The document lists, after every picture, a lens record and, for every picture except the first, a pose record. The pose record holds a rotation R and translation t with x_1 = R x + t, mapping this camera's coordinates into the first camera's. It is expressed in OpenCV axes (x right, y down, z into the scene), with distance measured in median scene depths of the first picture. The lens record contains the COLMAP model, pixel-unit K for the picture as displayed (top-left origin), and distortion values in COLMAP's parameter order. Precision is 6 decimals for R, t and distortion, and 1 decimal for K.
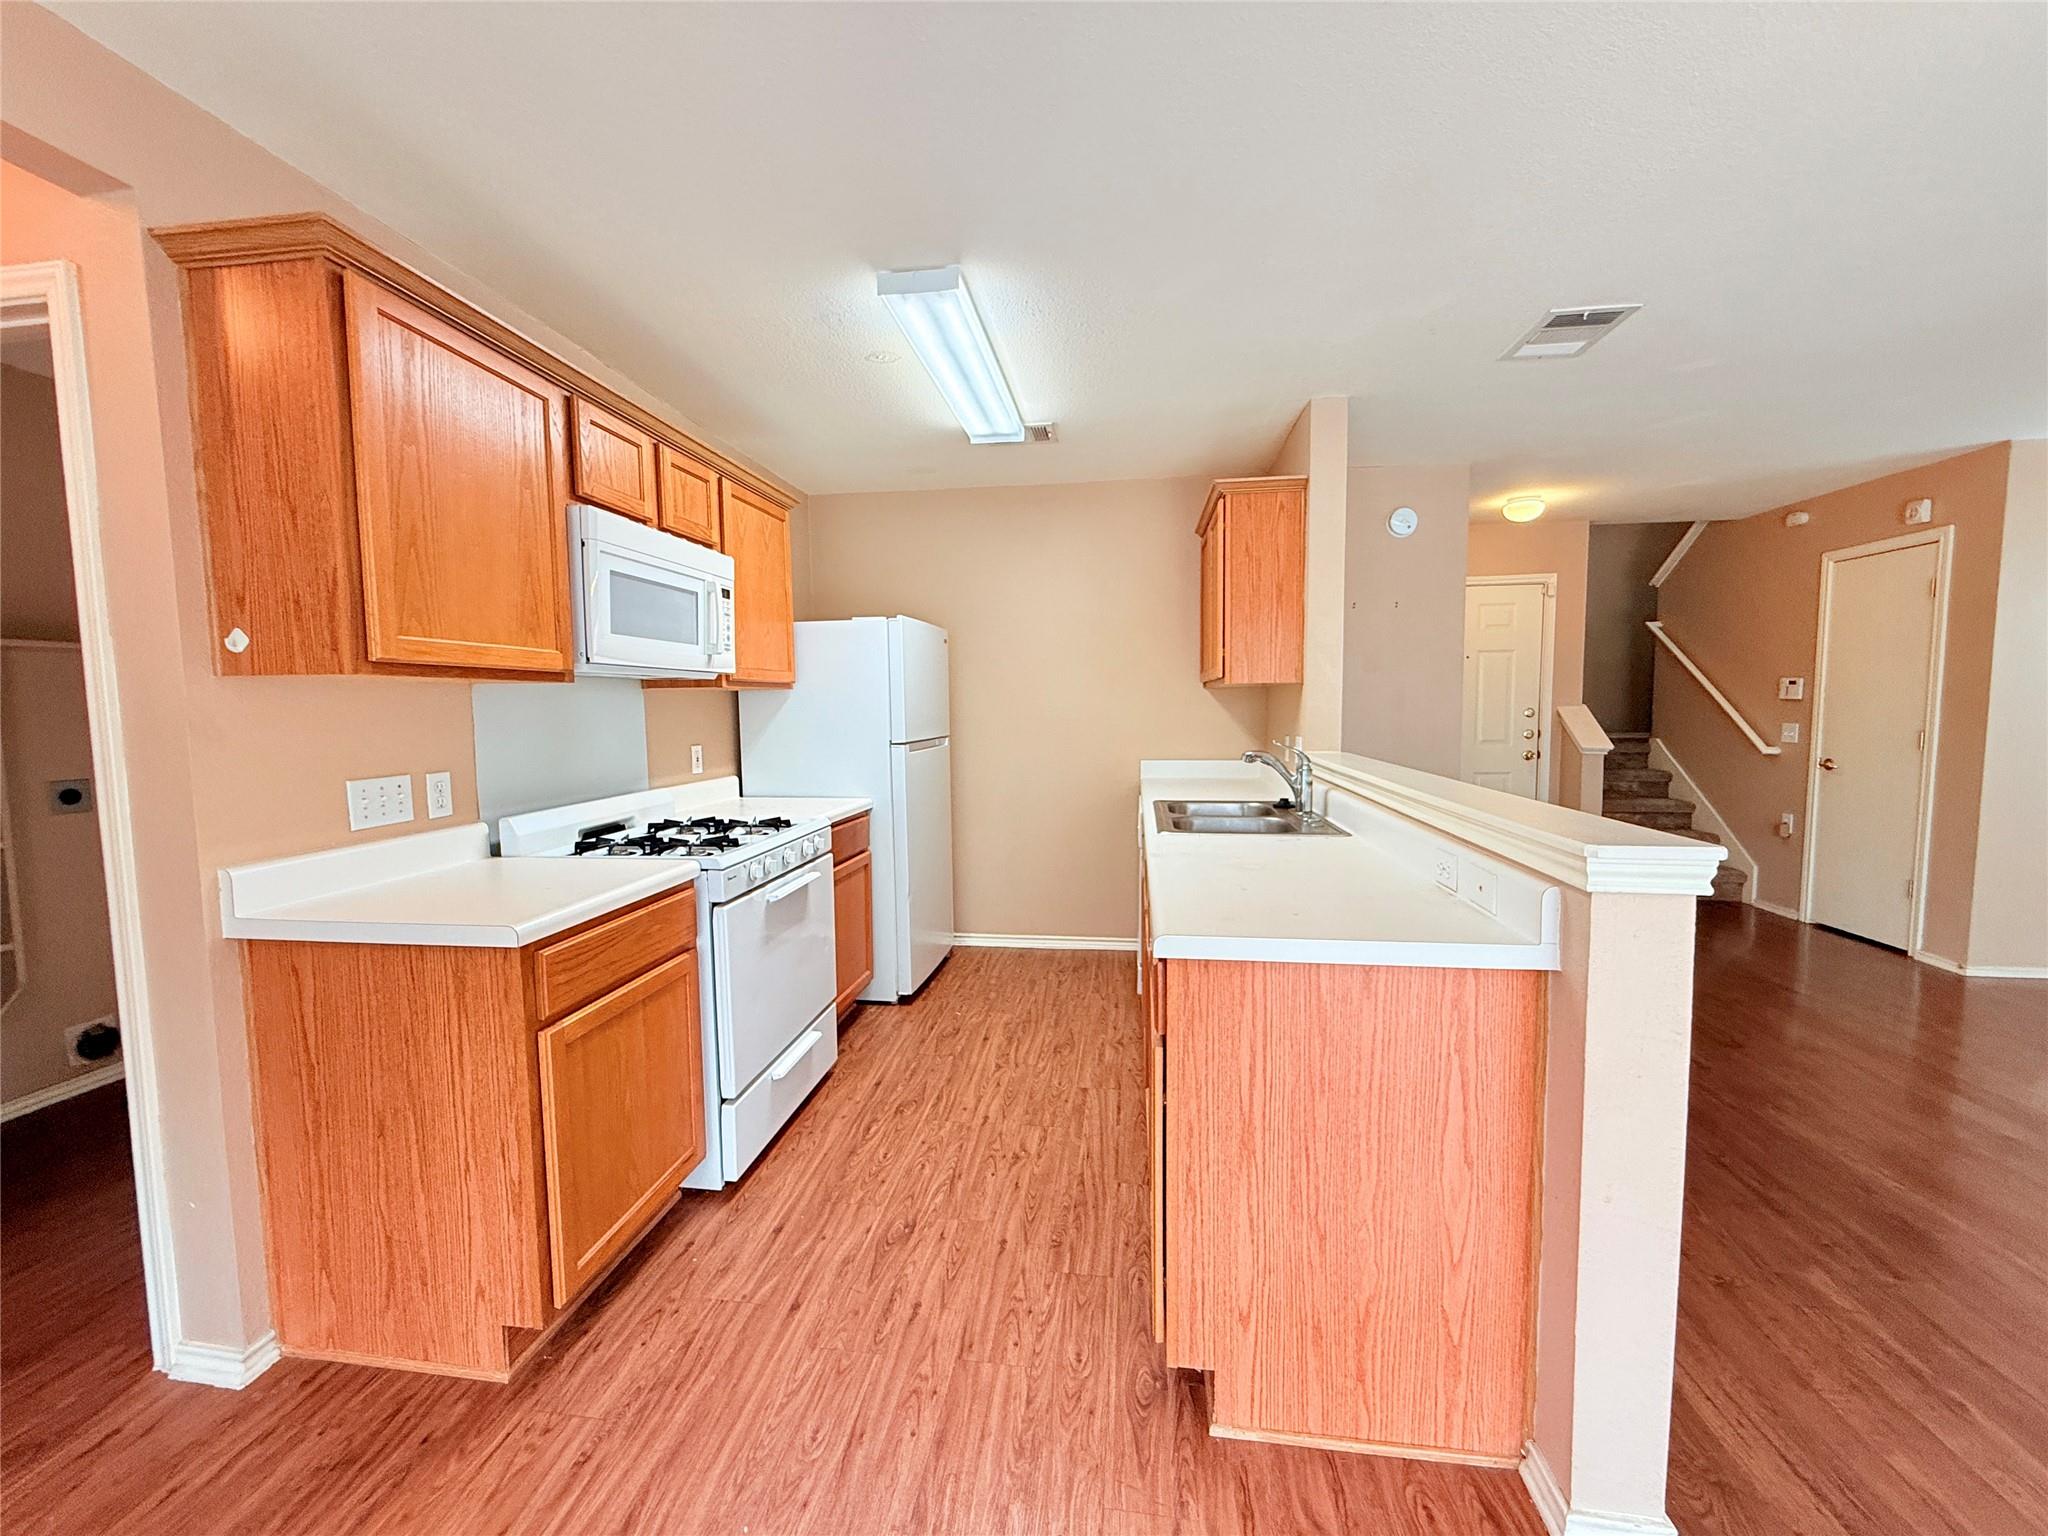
lens RADIAL K [[815.4, 0, 1017.9], [0, 815.4, 768.8], [0, 0, 1]] dist [-0.000895, -0.000243]
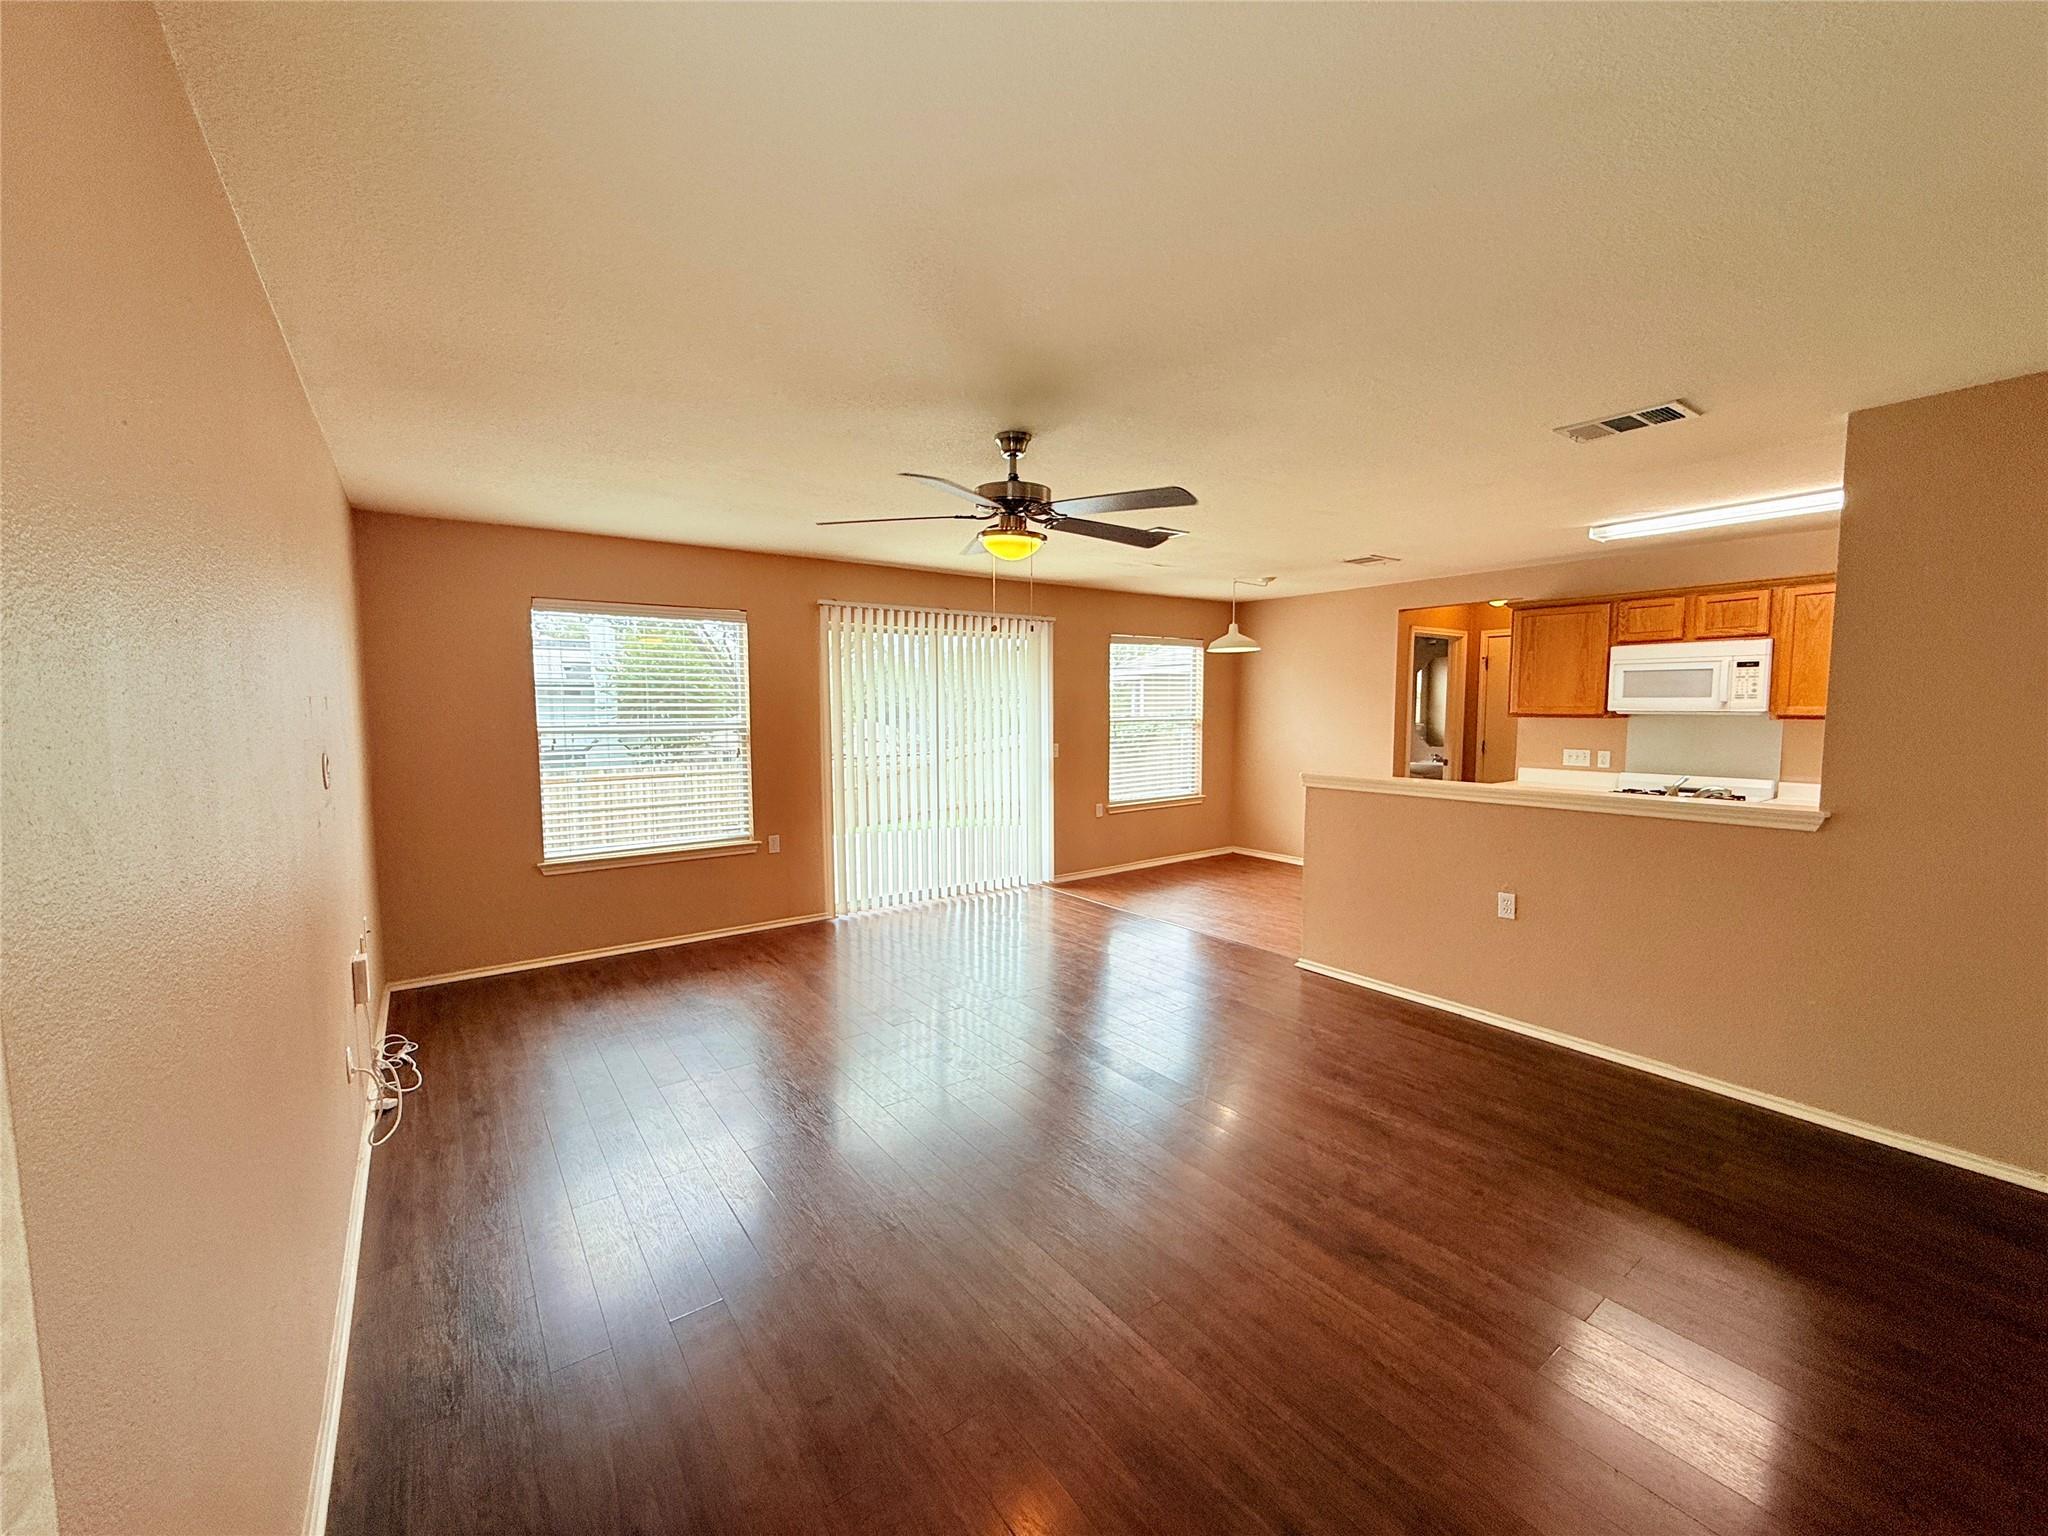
lens RADIAL K [[815.4, 0, 1017.5], [0, 815.4, 767.0], [0, 0, 1]] dist [-0.000895, -0.000243]
pose [[-0.718807, 0.067526, -0.691922, 2.180143], [-0.044244, 0.988811, 0.142462, -0.206325], [0.693800, 0.133016, -0.707777, 1.349637]]
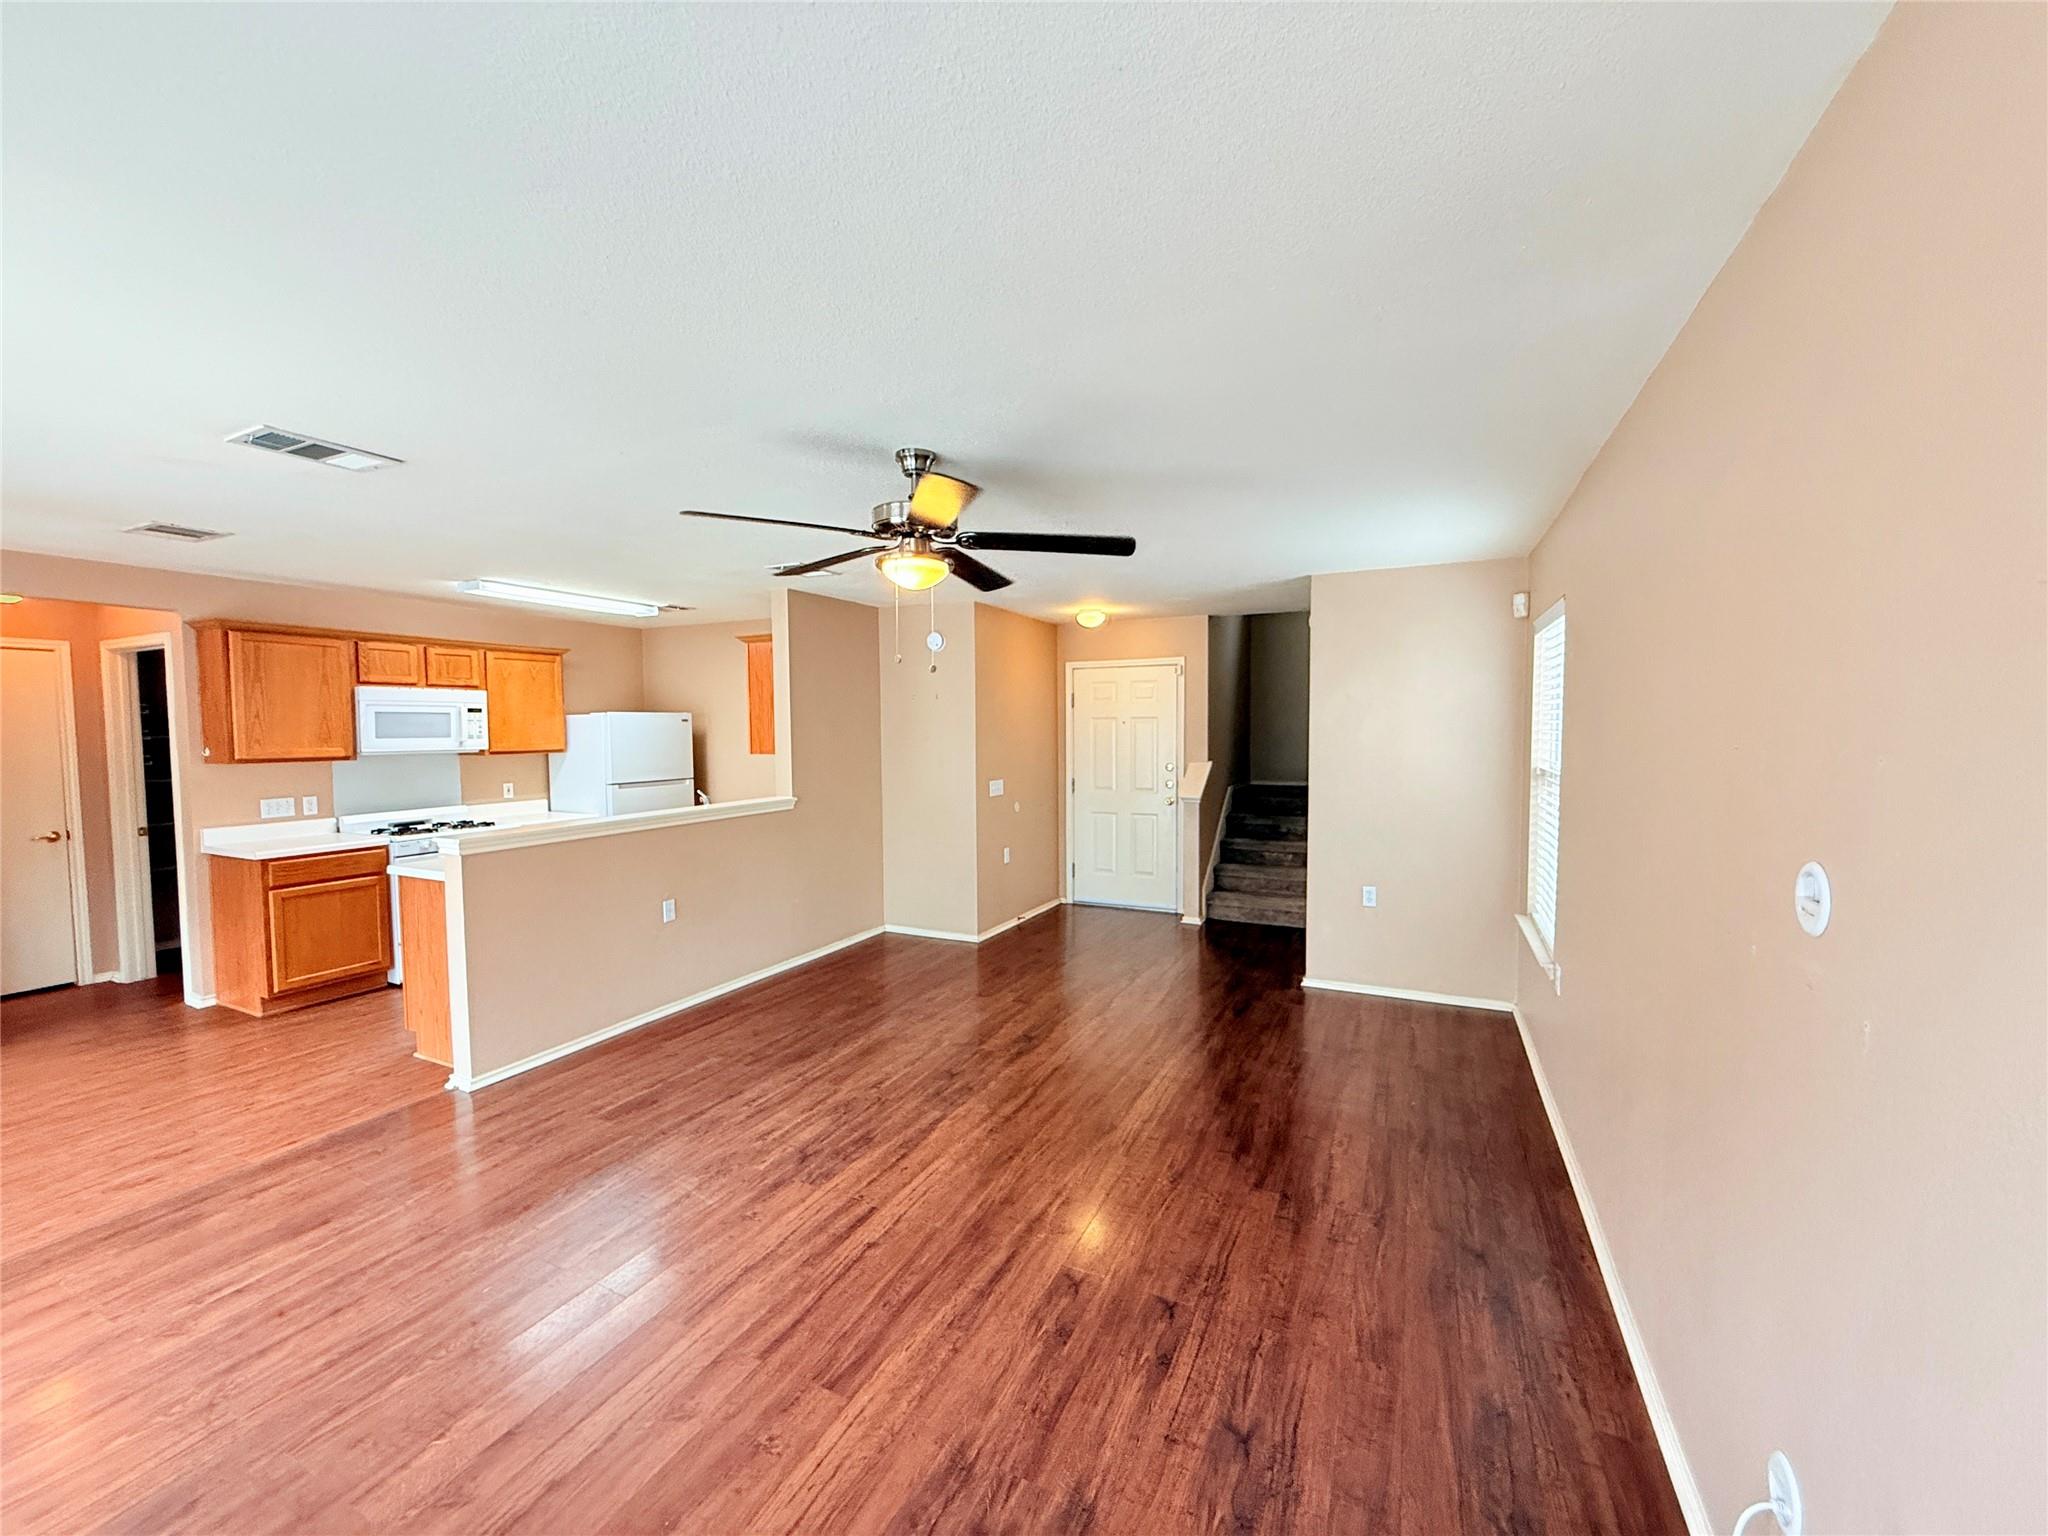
lens RADIAL K [[815.4, 0, 1017.5], [0, 815.4, 769.7], [0, 0, 1]] dist [-0.000895, -0.000243]
pose [[0.950815, 0.020887, -0.309053, 1.789718], [-0.028216, 0.999416, -0.019263, -0.077183], [0.308470, 0.027035, 0.950850, -0.586098]]
